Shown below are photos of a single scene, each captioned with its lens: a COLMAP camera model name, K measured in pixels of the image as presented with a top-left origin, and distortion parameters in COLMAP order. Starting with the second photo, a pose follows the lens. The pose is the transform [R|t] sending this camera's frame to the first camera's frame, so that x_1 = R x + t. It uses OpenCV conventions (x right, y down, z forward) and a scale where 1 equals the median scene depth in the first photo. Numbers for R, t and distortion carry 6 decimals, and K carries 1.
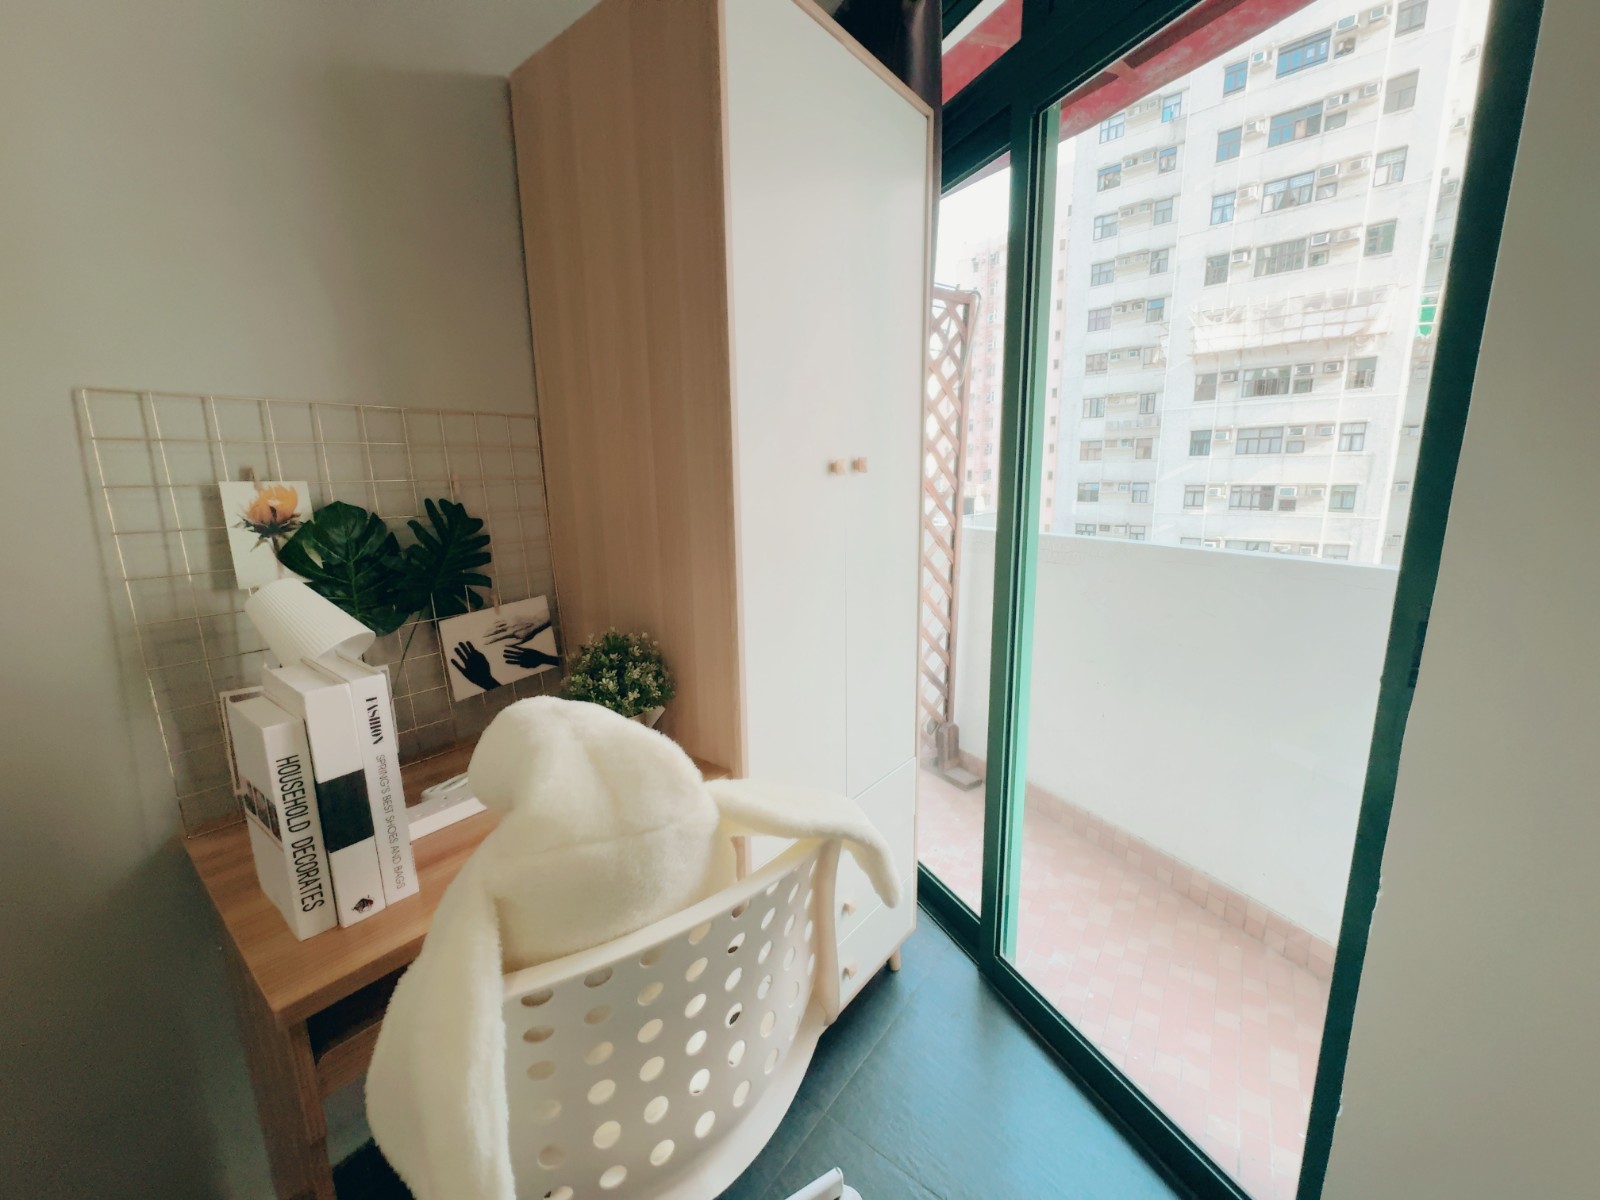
lens RADIAL K [[631.2, 0, 802.2], [0, 631.2, 599.3], [0, 0, 1]] dist [-0.003001, 0.000345]
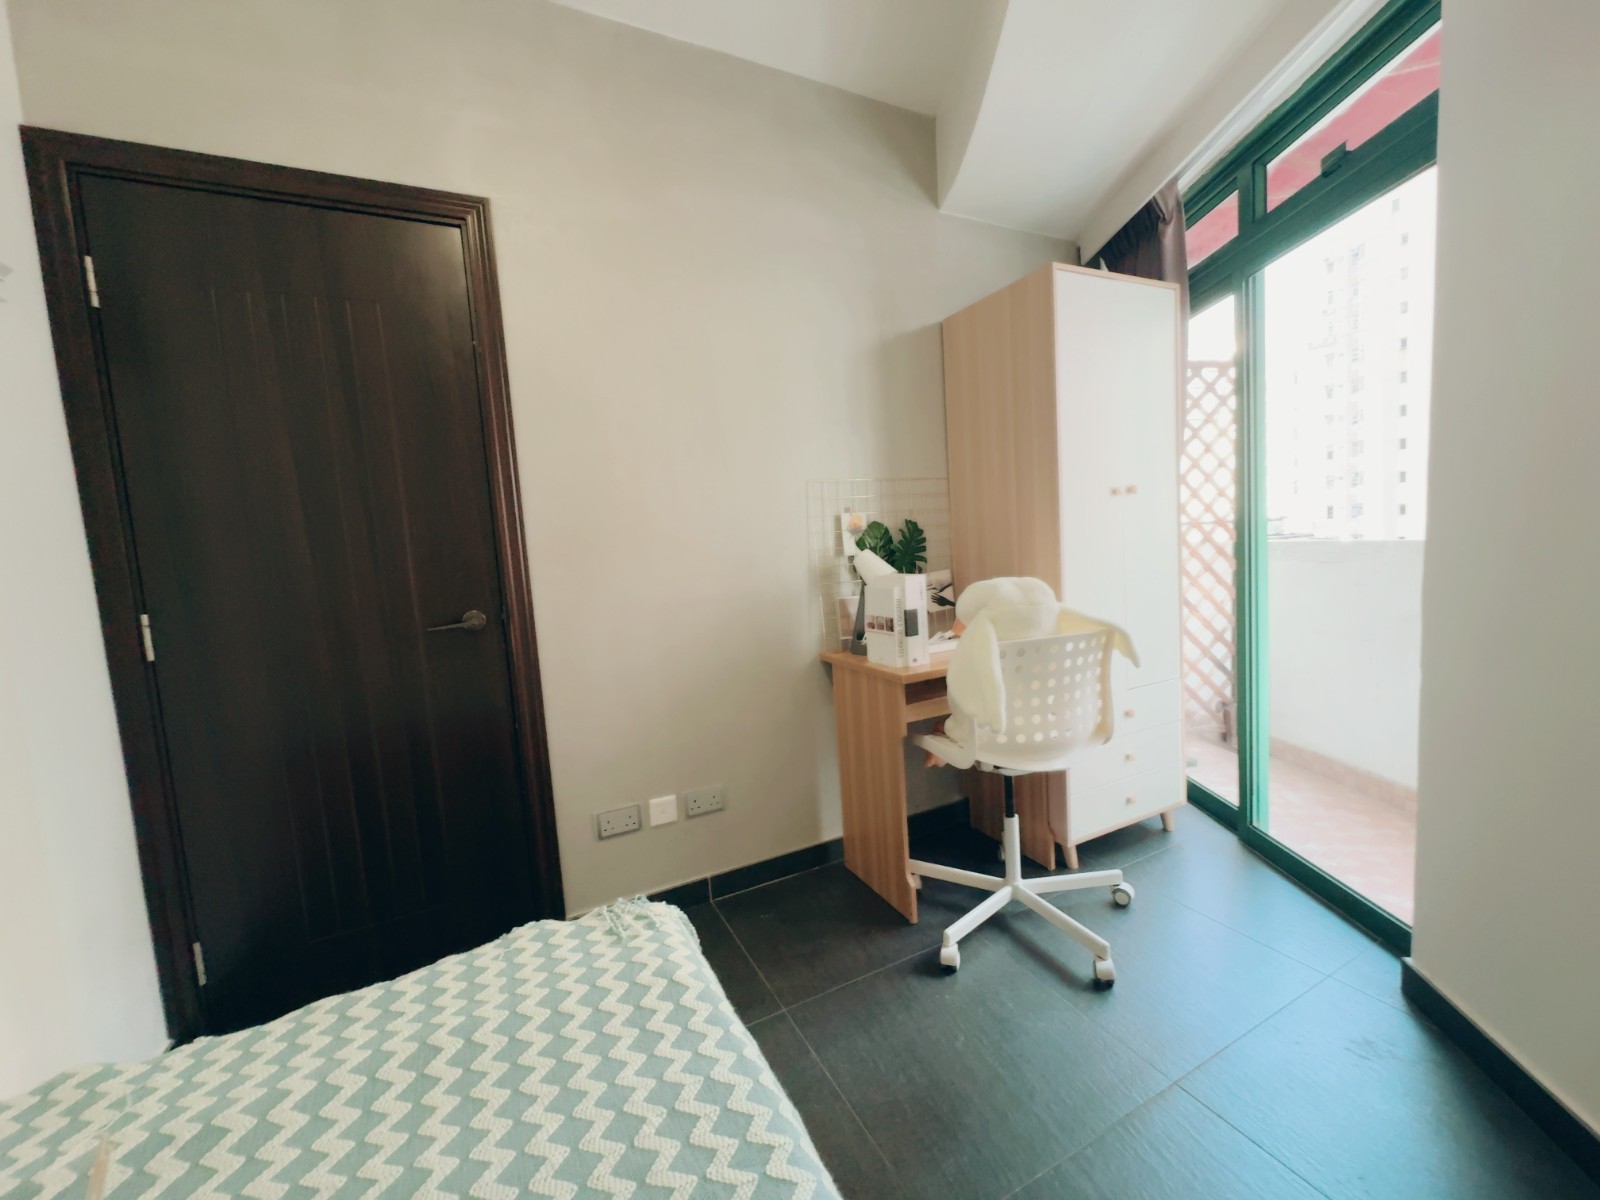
lens RADIAL K [[639.2, 0, 801.6], [0, 639.2, 597.7], [0, 0, 1]] dist [-0.002635, -0.000307]
pose [[0.902914, -0.005540, -0.429786, 0.022794], [-0.034299, 0.995800, -0.084891, 0.280008], [0.428451, 0.091390, 0.898931, -1.004361]]
